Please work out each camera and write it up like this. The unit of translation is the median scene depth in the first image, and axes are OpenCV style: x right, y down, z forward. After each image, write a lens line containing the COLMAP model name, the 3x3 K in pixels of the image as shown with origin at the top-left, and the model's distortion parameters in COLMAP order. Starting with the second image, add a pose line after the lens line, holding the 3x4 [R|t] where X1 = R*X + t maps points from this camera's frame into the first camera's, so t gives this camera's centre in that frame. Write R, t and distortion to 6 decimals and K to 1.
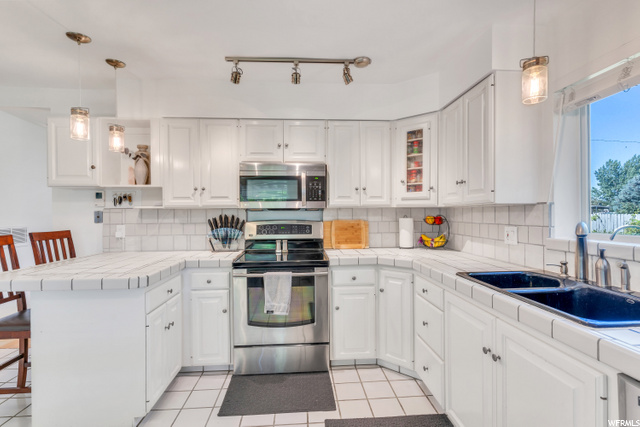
lens RADIAL K [[302.4, 0, 318.4], [0, 302.4, 215.5], [0, 0, 1]] dist [-0.001777, 0.000064]
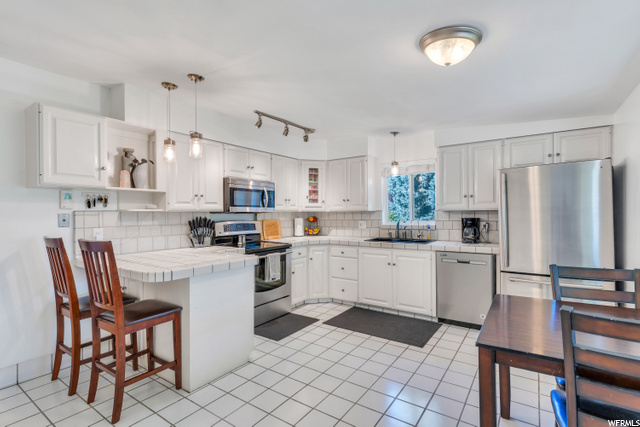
lens RADIAL K [[302.4, 0, 318.4], [0, 302.4, 215.5], [0, 0, 1]] dist [-0.001777, 0.000064]
pose [[0.636655, -0.003568, 0.771140, -1.010716], [0.010237, 0.999940, -0.003826, 0.001800], [-0.771081, 0.010330, 0.636654, -0.142822]]
